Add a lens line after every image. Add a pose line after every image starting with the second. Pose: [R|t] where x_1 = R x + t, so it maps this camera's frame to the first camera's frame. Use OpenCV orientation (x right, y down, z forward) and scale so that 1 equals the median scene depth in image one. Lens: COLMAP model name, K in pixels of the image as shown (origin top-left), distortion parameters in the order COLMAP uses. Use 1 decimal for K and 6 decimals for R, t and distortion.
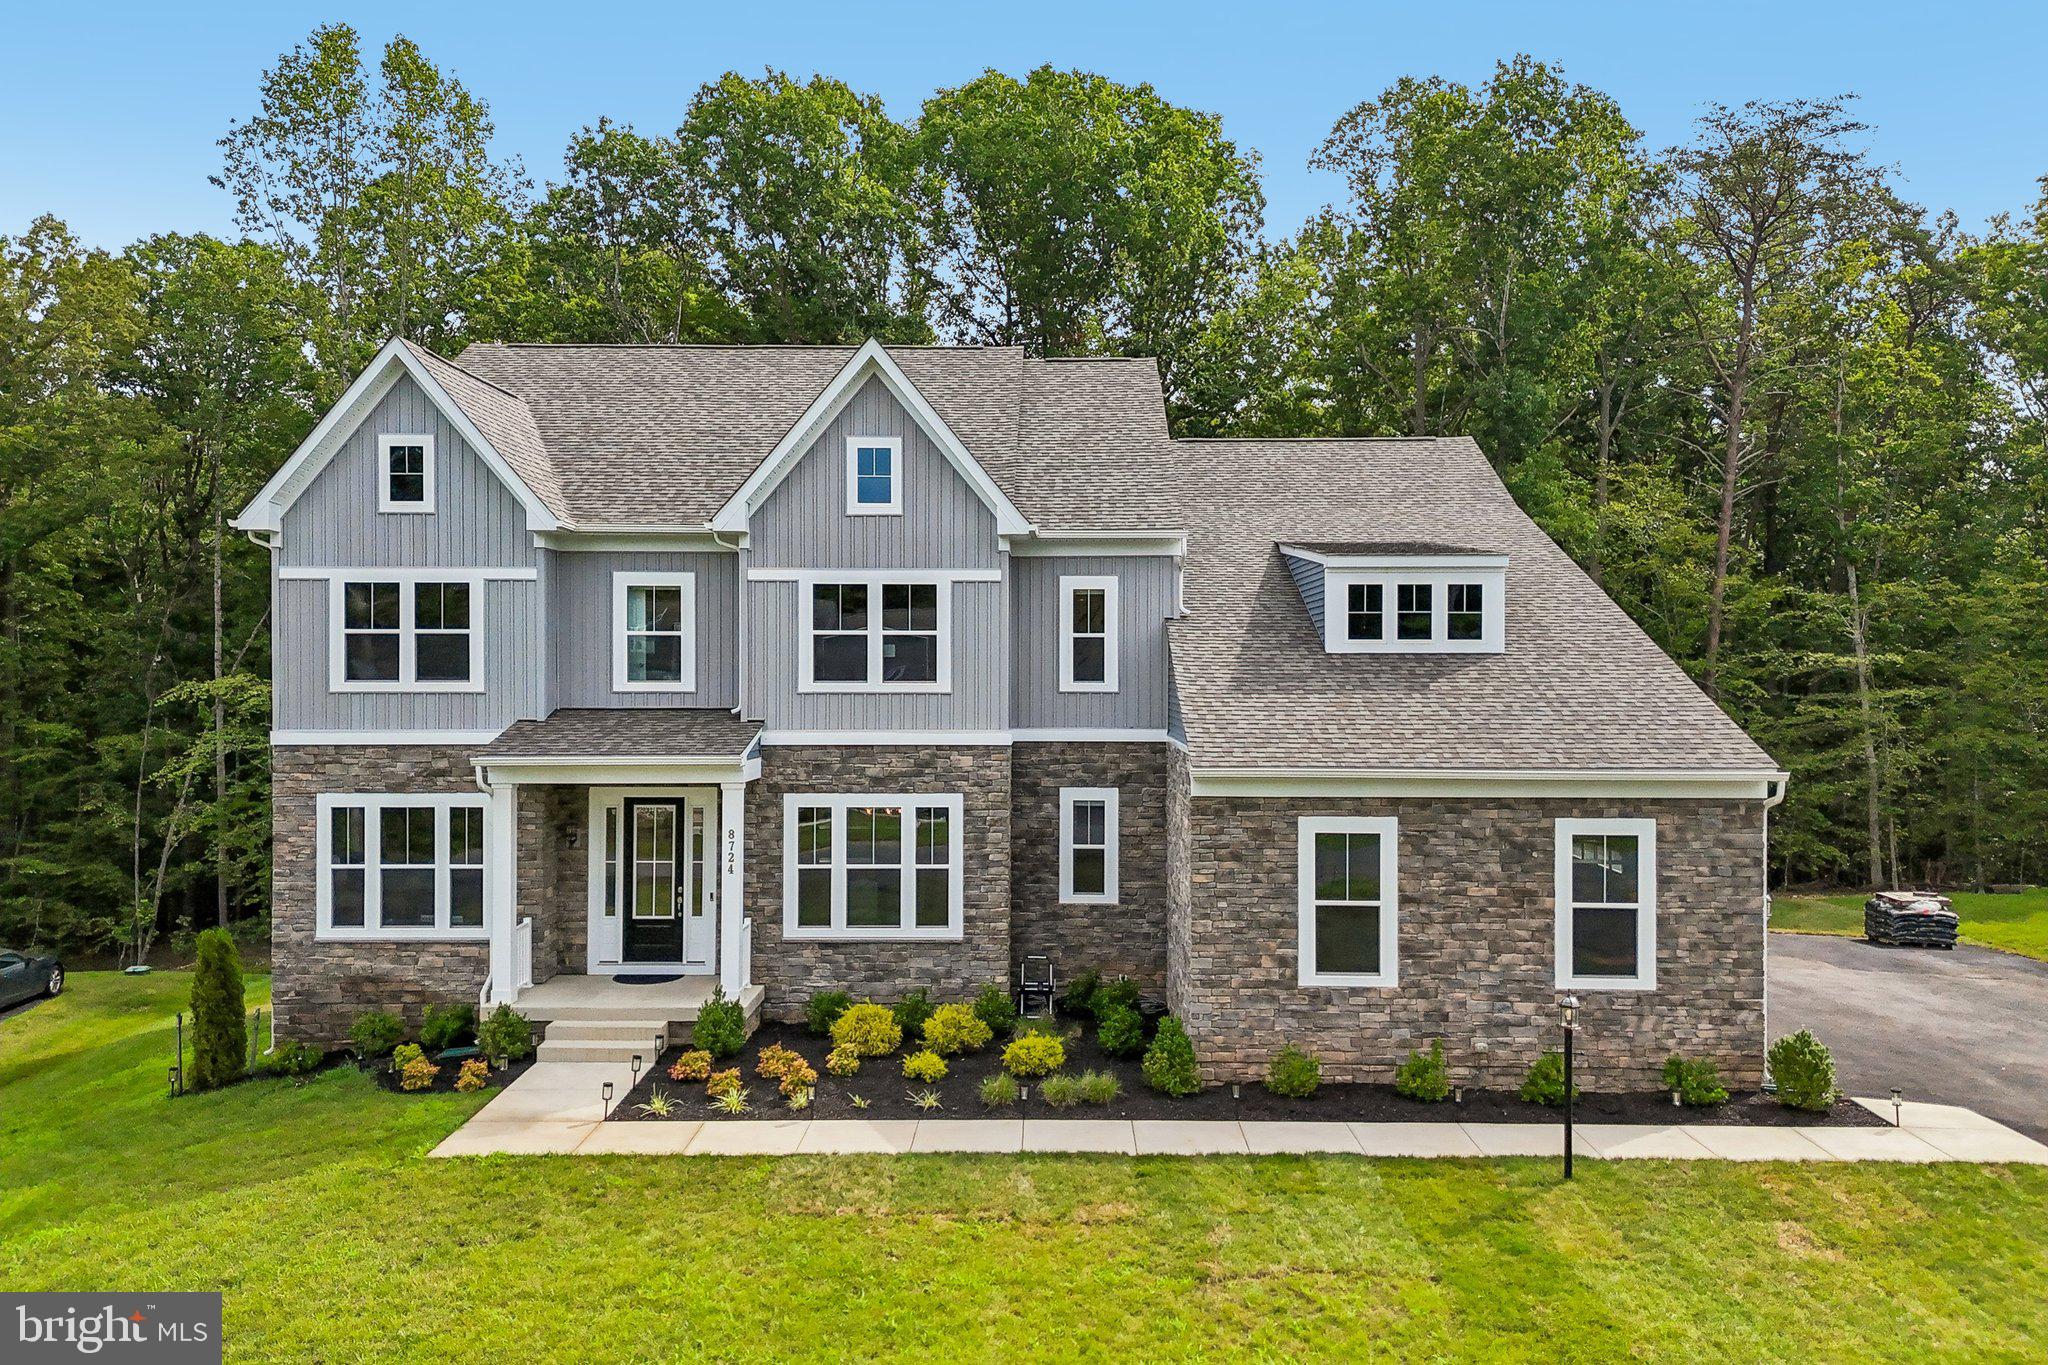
lens RADIAL K [[1512.3, 0, 1024.0], [0, 1512.3, 682.5], [0, 0, 1]] dist [0.069213, -0.078620]
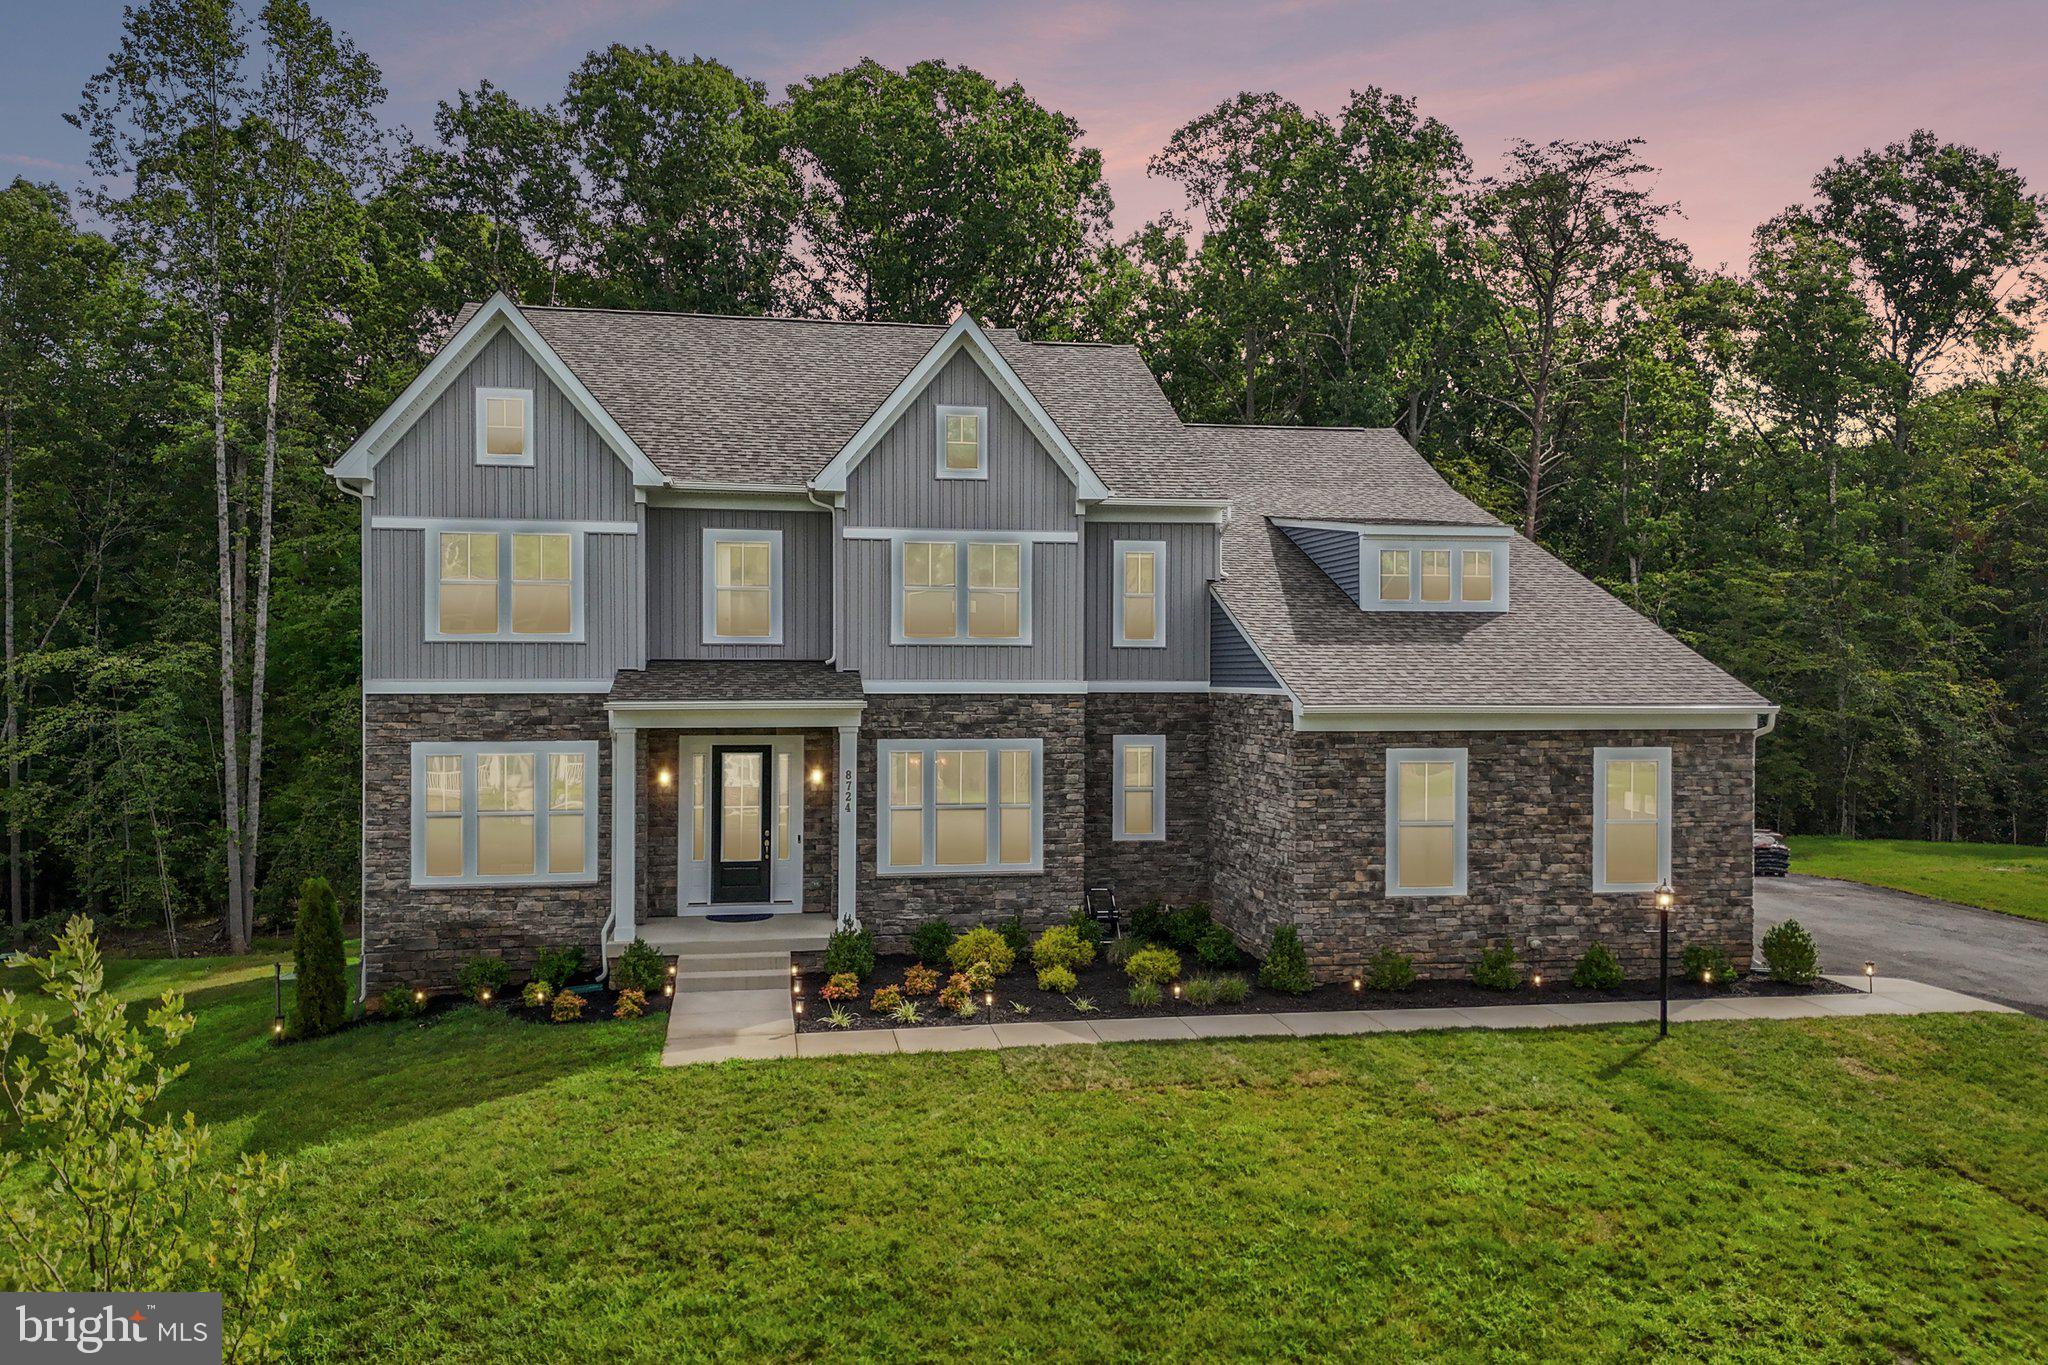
lens RADIAL K [[1513.6, 0, 1024.0], [0, 1513.6, 682.5], [0, 0, 1]] dist [0.058100, -0.057046]
pose [[0.983375, -0.000211, 0.181589, -0.250666], [-0.000268, 0.999997, 0.002610, 0.030669], [-0.181589, -0.002615, 0.983371, -0.062264]]
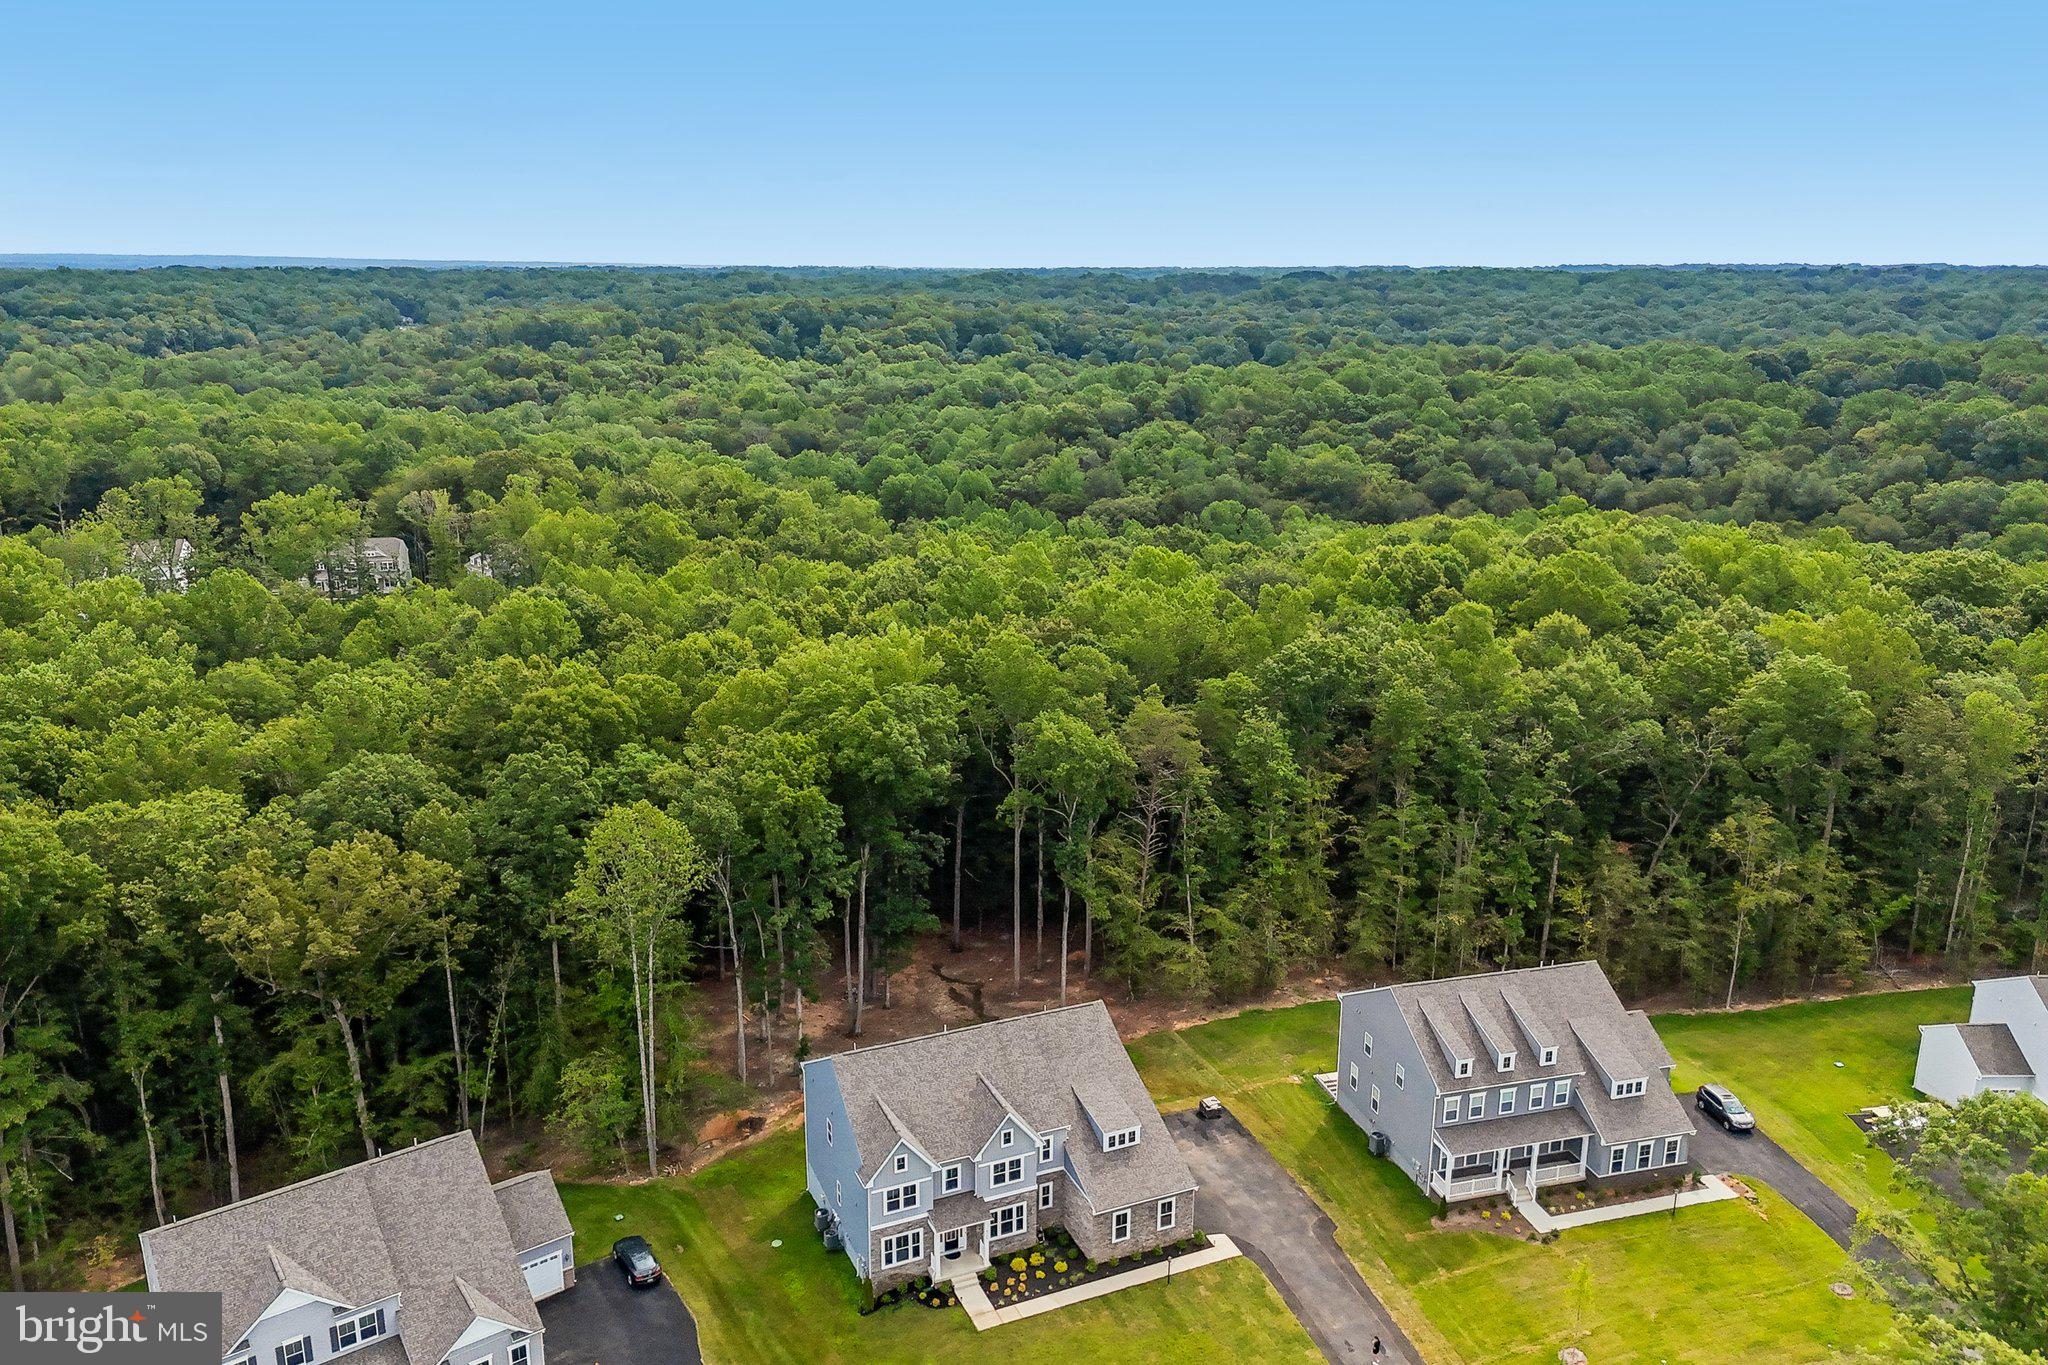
lens RADIAL K [[1512.3, 0, 1024.0], [0, 1512.3, 682.5], [0, 0, 1]] dist [0.069213, -0.078620]
pose [[0.910730, -0.108588, 0.398473, -1.593005], [0.000348, 0.965019, 0.262181, -2.452788], [-0.413003, -0.238637, 0.878909, -2.407811]]
